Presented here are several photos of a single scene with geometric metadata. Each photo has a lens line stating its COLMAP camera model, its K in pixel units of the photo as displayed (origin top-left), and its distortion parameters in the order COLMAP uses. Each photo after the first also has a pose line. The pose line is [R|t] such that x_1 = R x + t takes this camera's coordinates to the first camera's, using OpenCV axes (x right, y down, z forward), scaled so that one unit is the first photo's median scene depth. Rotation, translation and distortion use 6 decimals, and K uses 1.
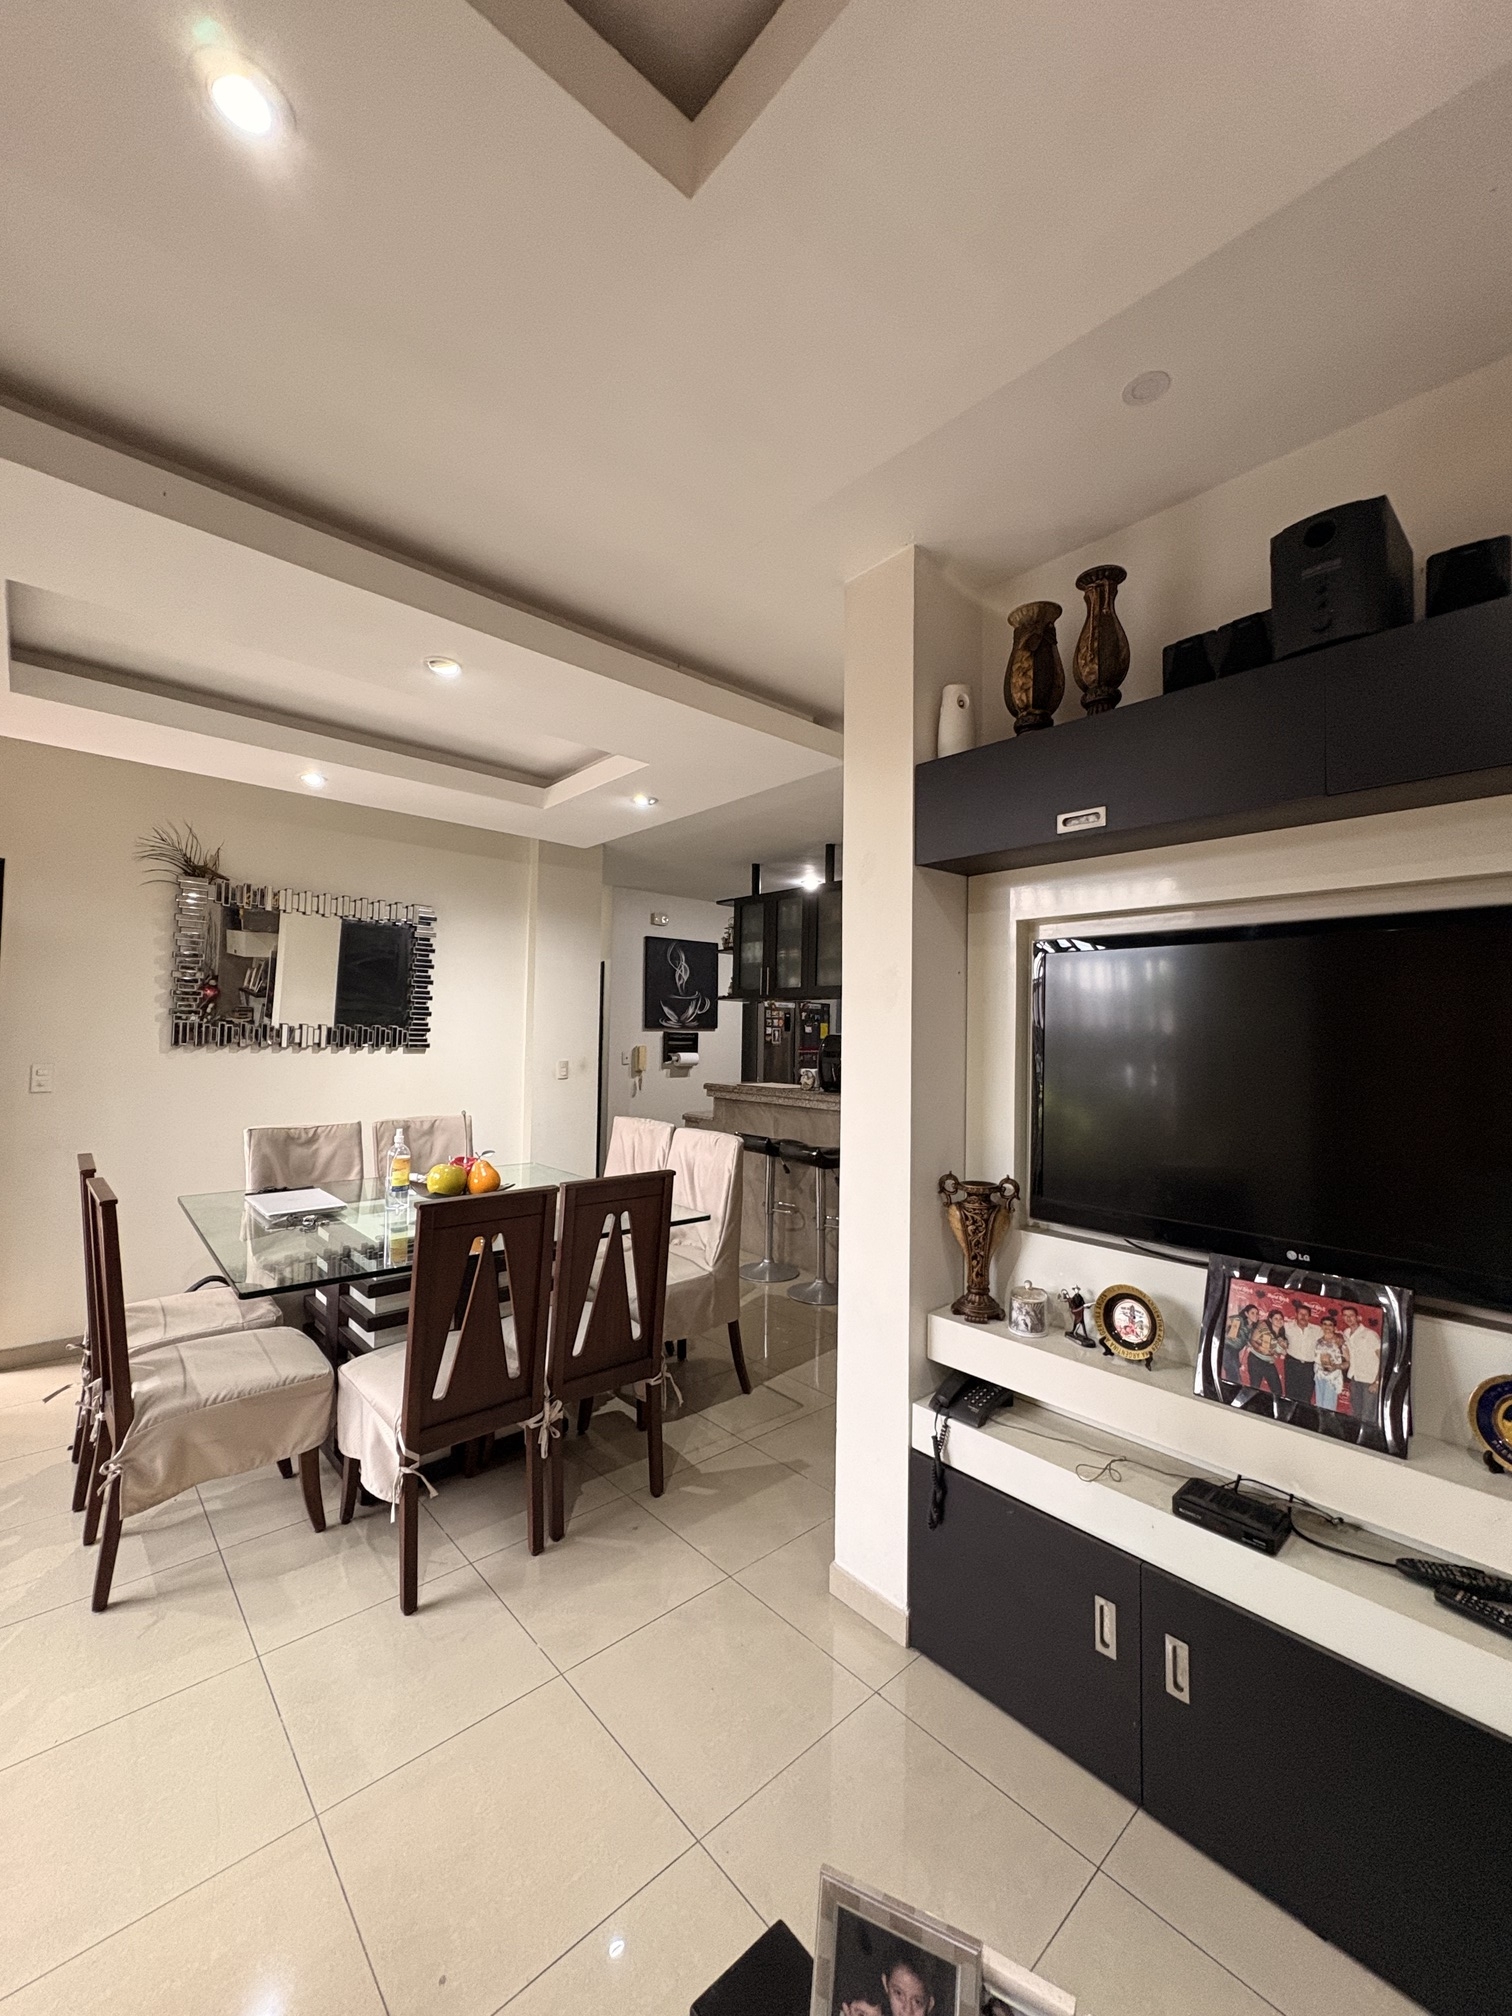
lens RADIAL K [[804.3, 0, 754.2], [0, 804.3, 1004.6], [0, 0, 1]] dist [0.002248, -0.000365]
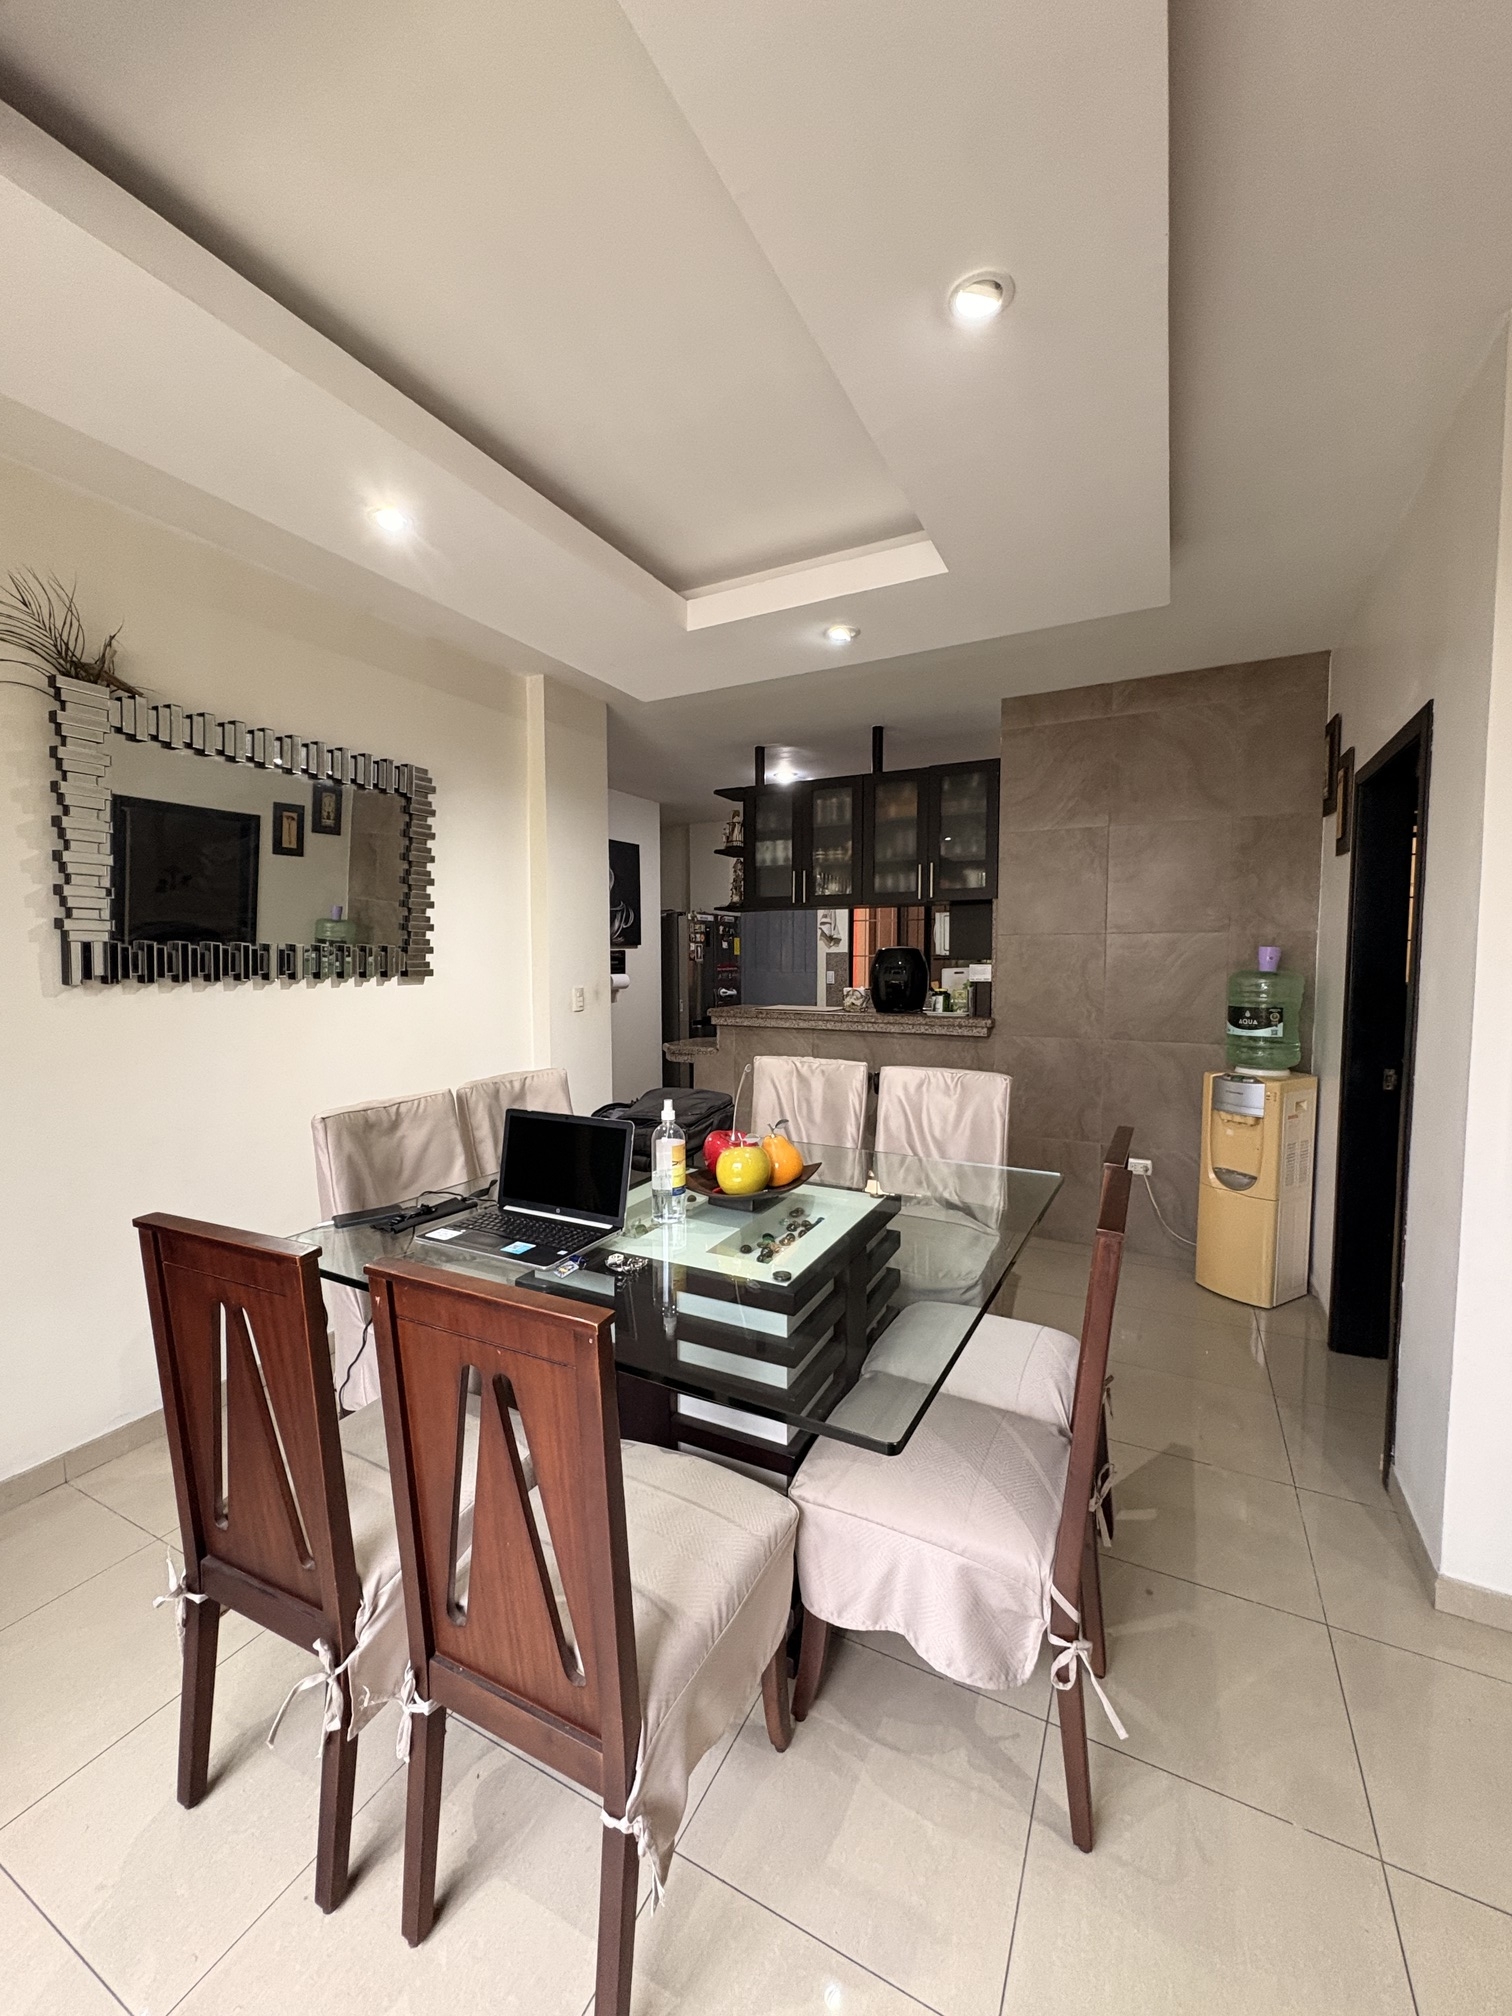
lens RADIAL K [[804.3, 0, 751.9], [0, 804.3, 1002.0], [0, 0, 1]] dist [0.002248, -0.000365]
pose [[0.936340, -0.039711, 0.348841, -0.500151], [0.004912, 0.994967, 0.100078, 0.010006], [-0.351059, -0.091994, 0.931823, 0.316588]]
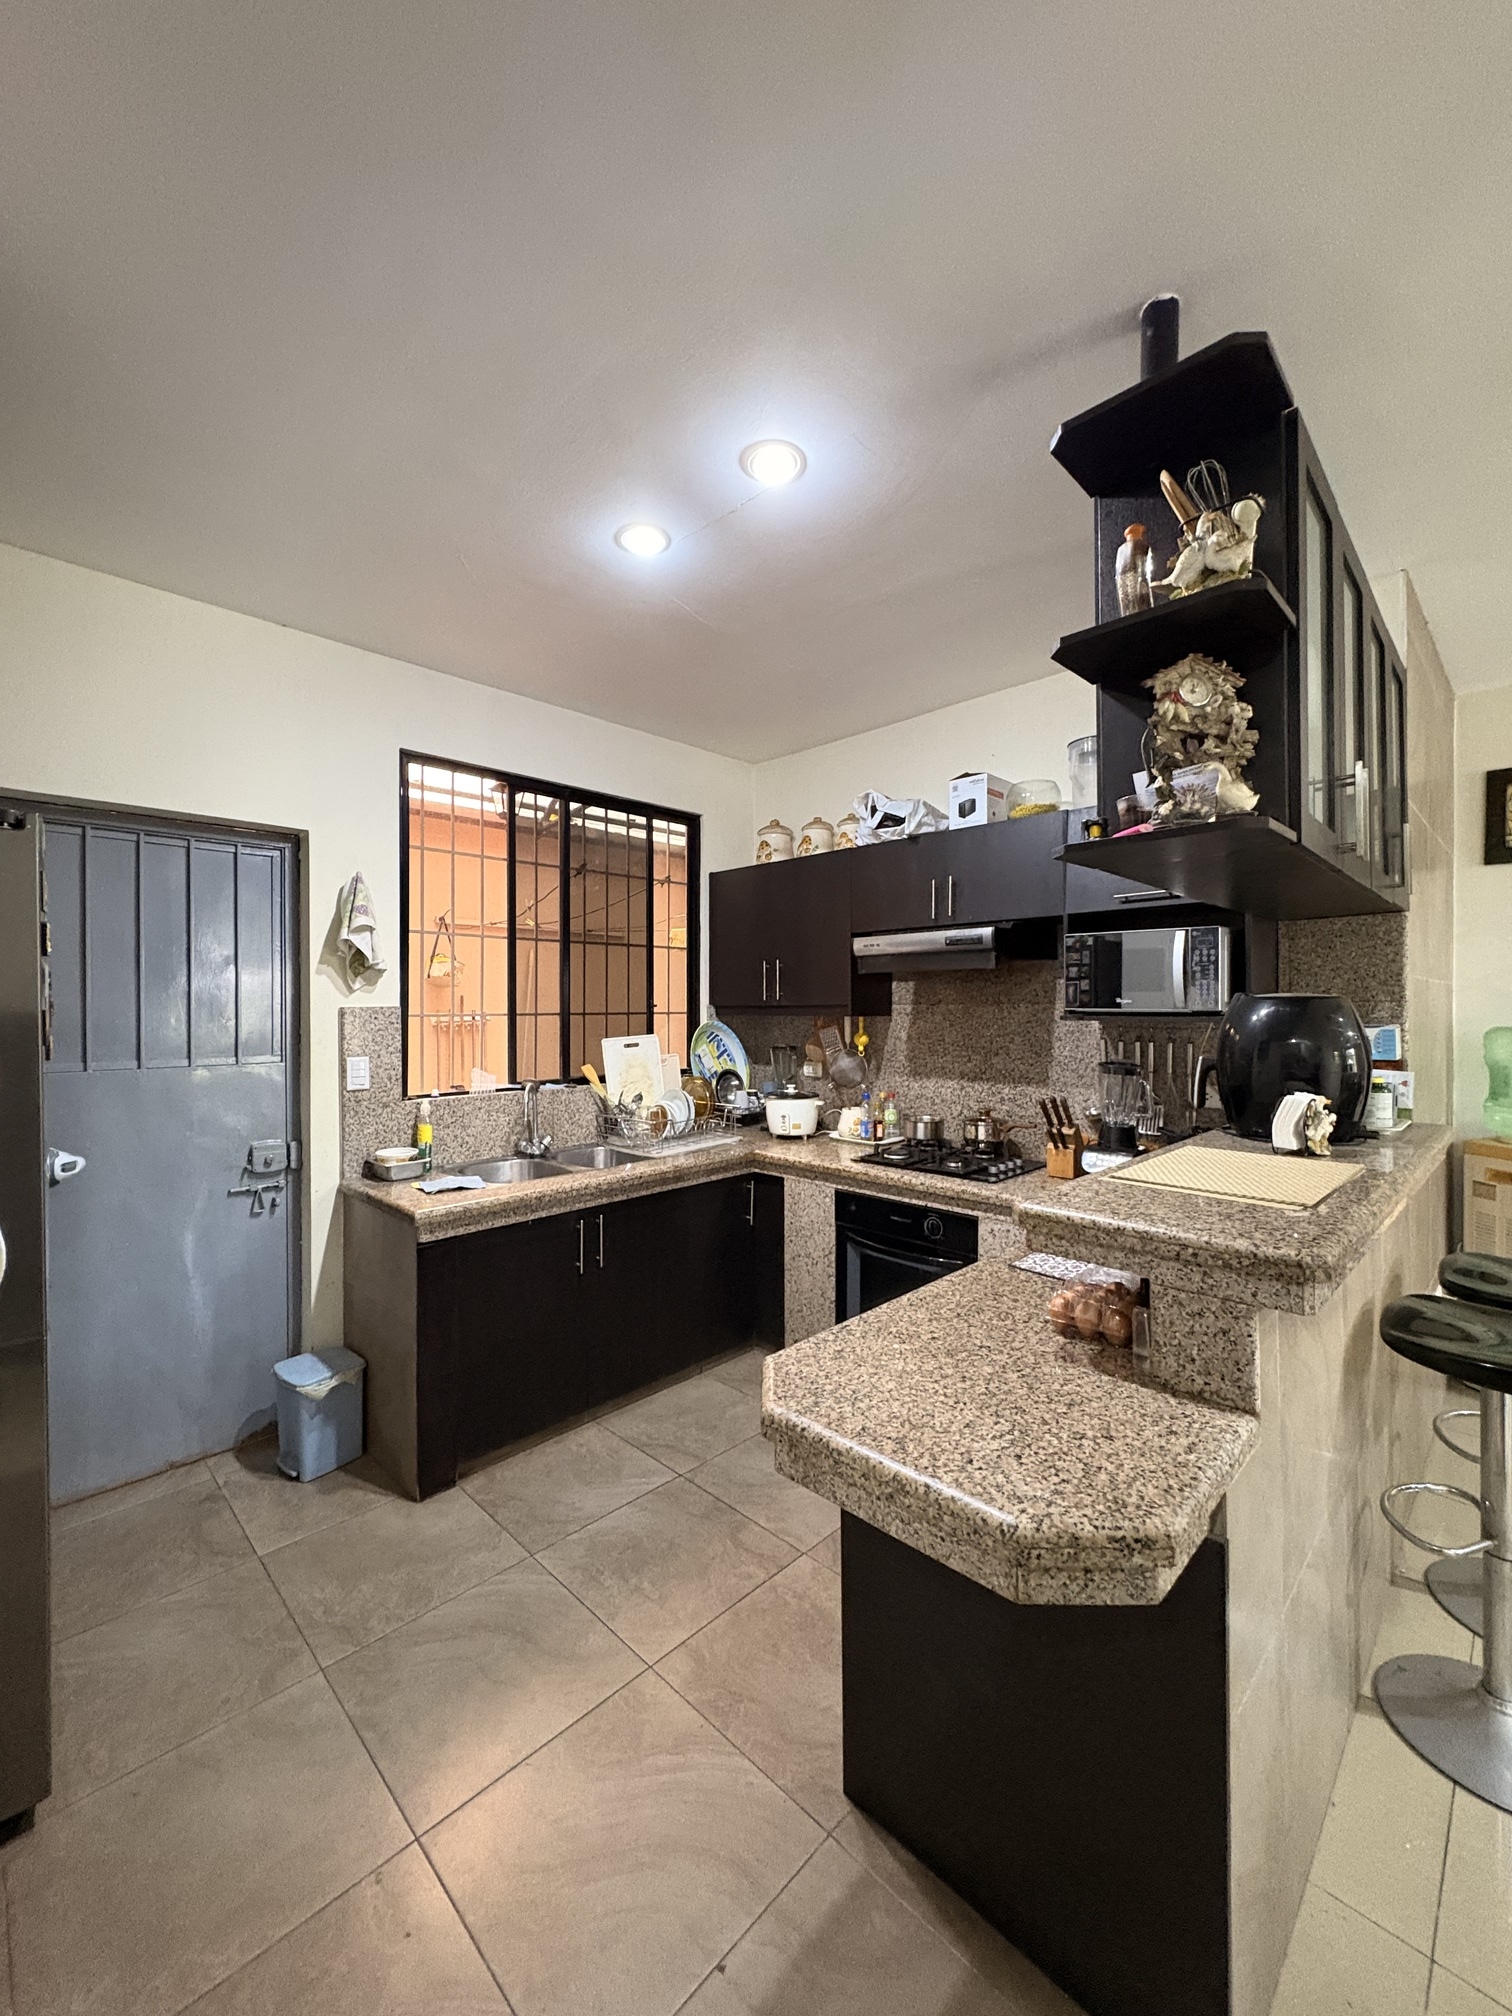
lens RADIAL K [[804.3, 0, 759.7], [0, 804.3, 1005.7], [0, 0, 1]] dist [0.002248, -0.000365]
pose [[-0.062309, -0.016939, 0.997913, -0.388147], [-0.034887, 0.999282, 0.014784, 0.064591], [-0.997447, -0.033893, -0.062855, 1.824870]]
